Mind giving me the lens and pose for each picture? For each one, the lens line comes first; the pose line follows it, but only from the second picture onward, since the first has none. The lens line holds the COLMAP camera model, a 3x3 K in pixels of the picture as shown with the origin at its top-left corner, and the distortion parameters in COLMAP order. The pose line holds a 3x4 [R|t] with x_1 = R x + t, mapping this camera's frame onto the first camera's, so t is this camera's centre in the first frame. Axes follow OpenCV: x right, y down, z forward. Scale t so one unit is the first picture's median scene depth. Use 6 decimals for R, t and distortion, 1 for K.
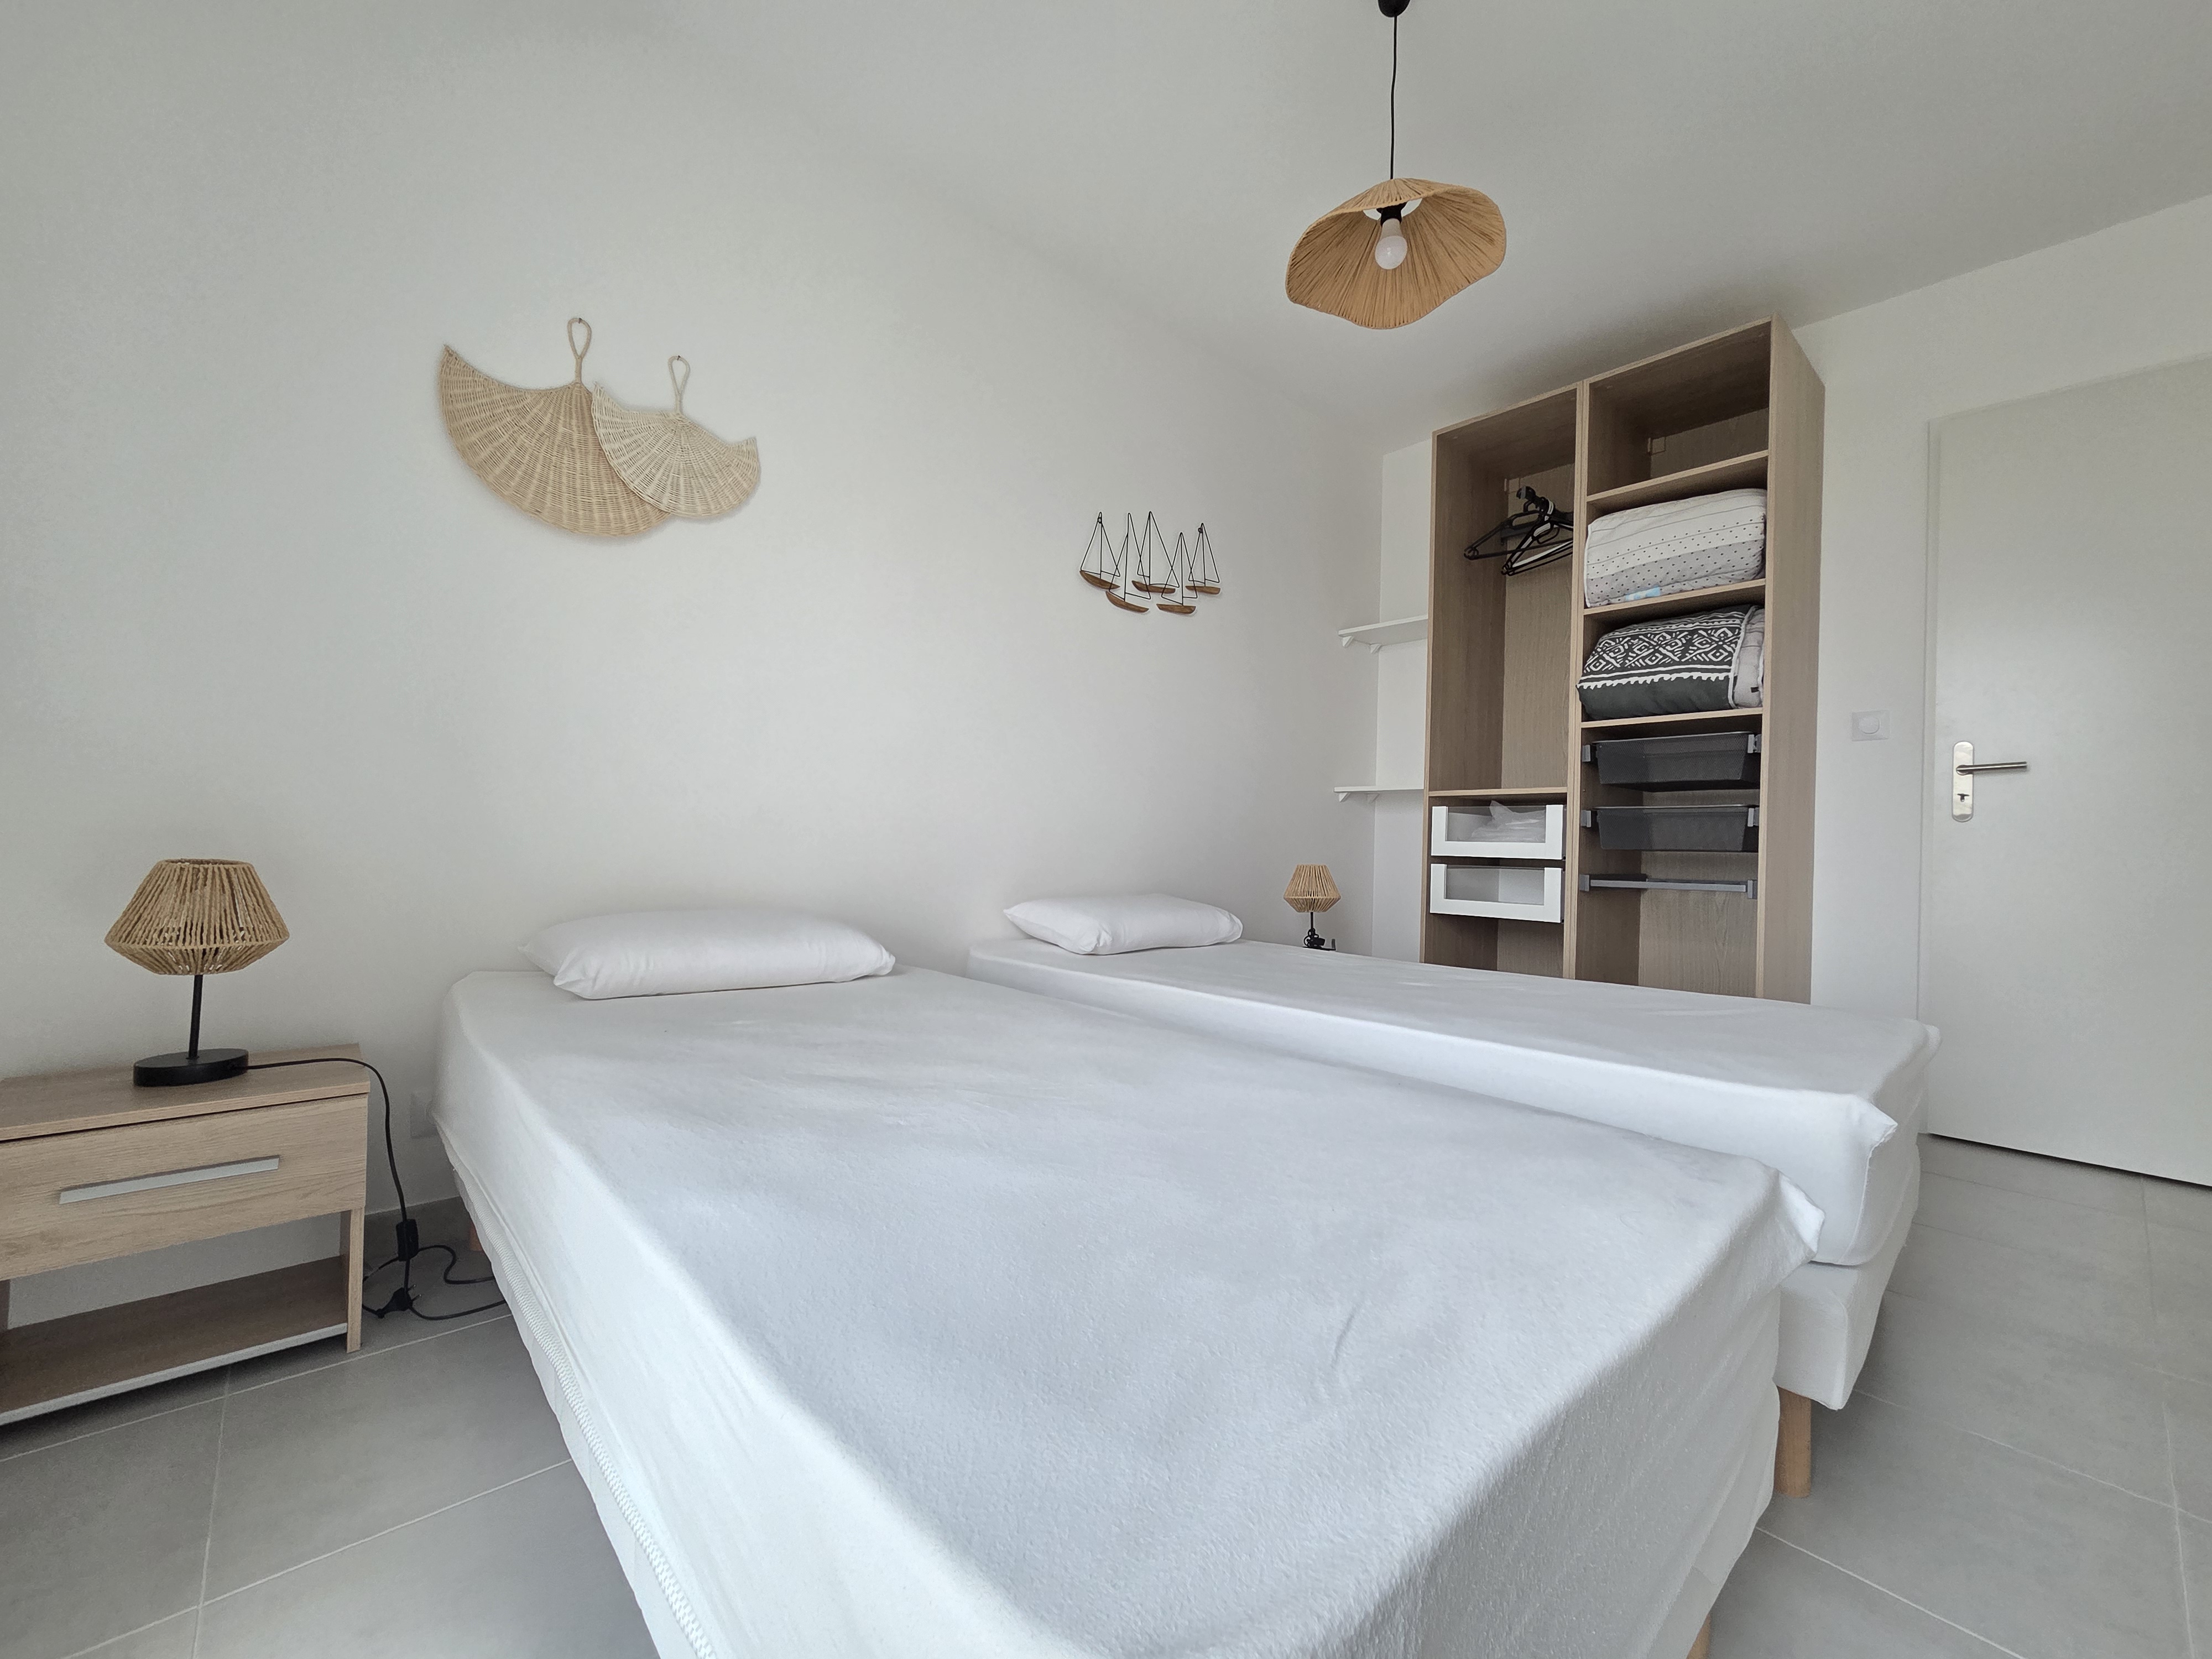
lens RADIAL K [[900.8, 0, 1112.7], [0, 900.8, 840.3], [0, 0, 1]] dist [0.002900, -0.000343]
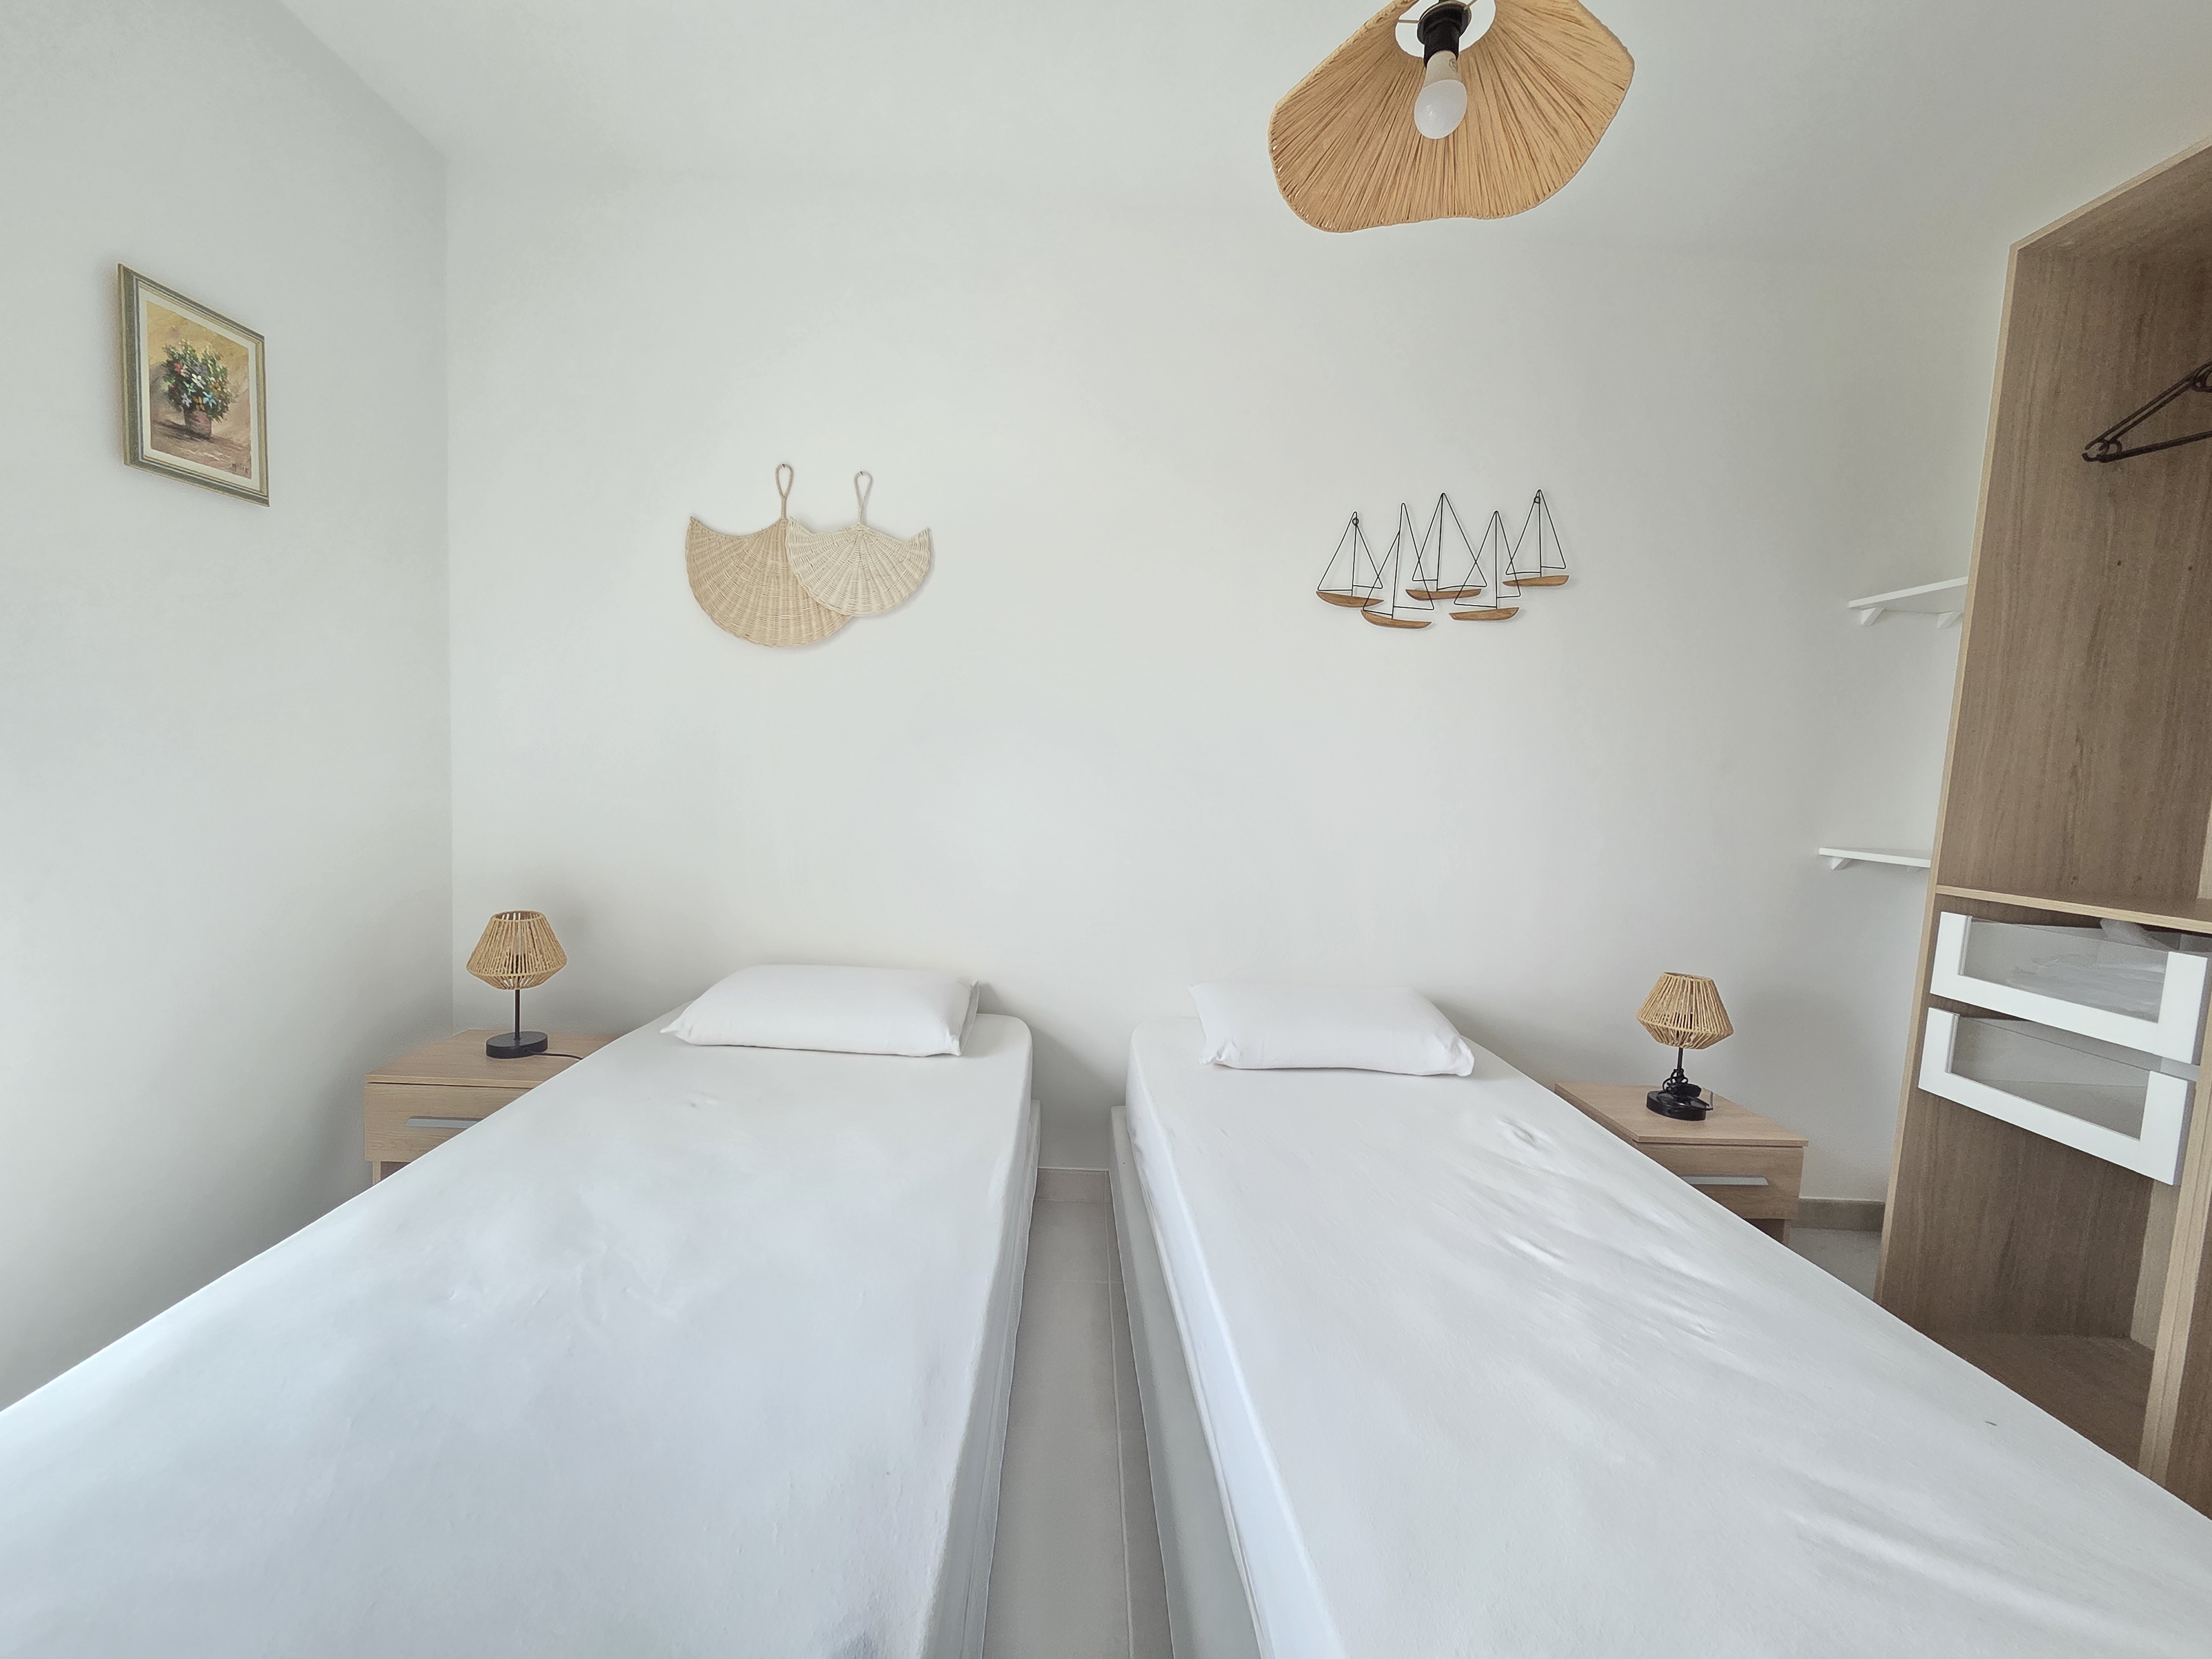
lens RADIAL K [[902.5, 0, 1111.0], [0, 902.5, 842.1], [0, 0, 1]] dist [0.013698, -0.007955]
pose [[0.763103, 0.072311, -0.642219, 0.356667], [-0.035471, 0.996909, 0.070100, -0.117077], [0.645303, -0.030713, 0.763309, 0.229064]]
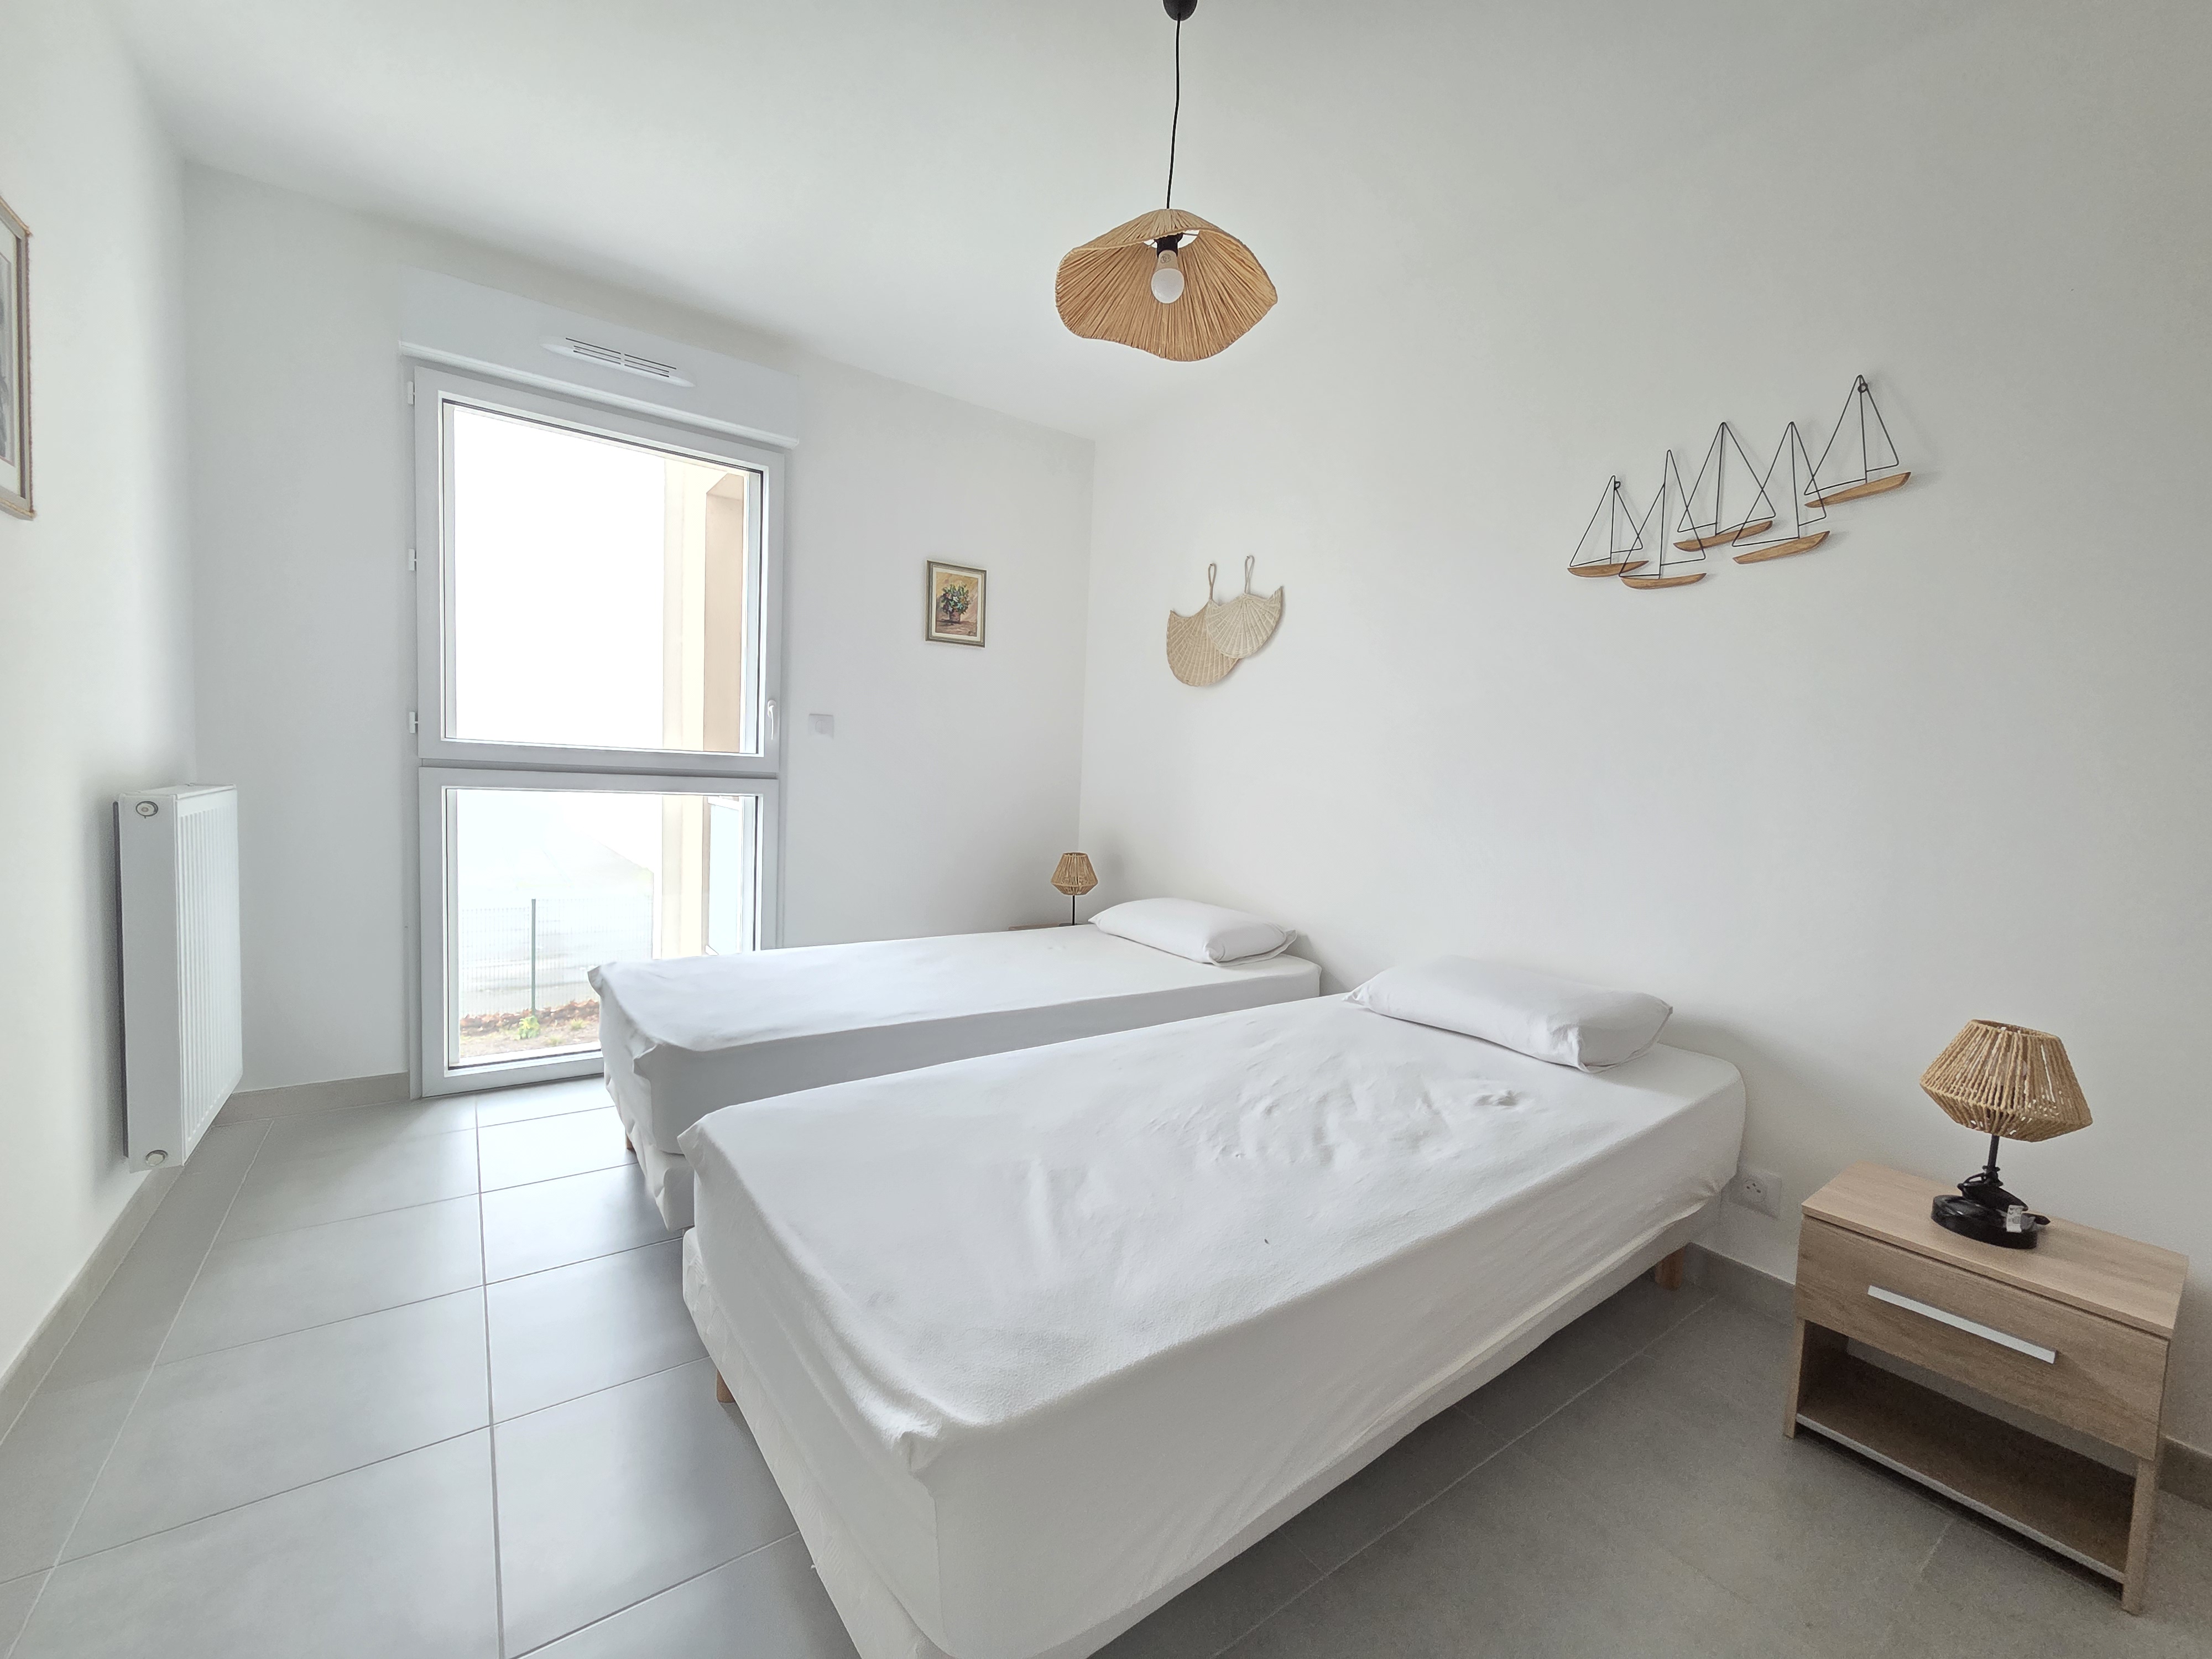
lens RADIAL K [[898.4, 0, 1111.1], [0, 898.4, 839.0], [0, 0, 1]] dist [0.011216, -0.003690]
pose [[-0.110898, 0.042329, -0.992930, 0.792980], [-0.045829, 0.997812, 0.047655, -0.074324], [0.992775, 0.050789, -0.108715, 0.669037]]
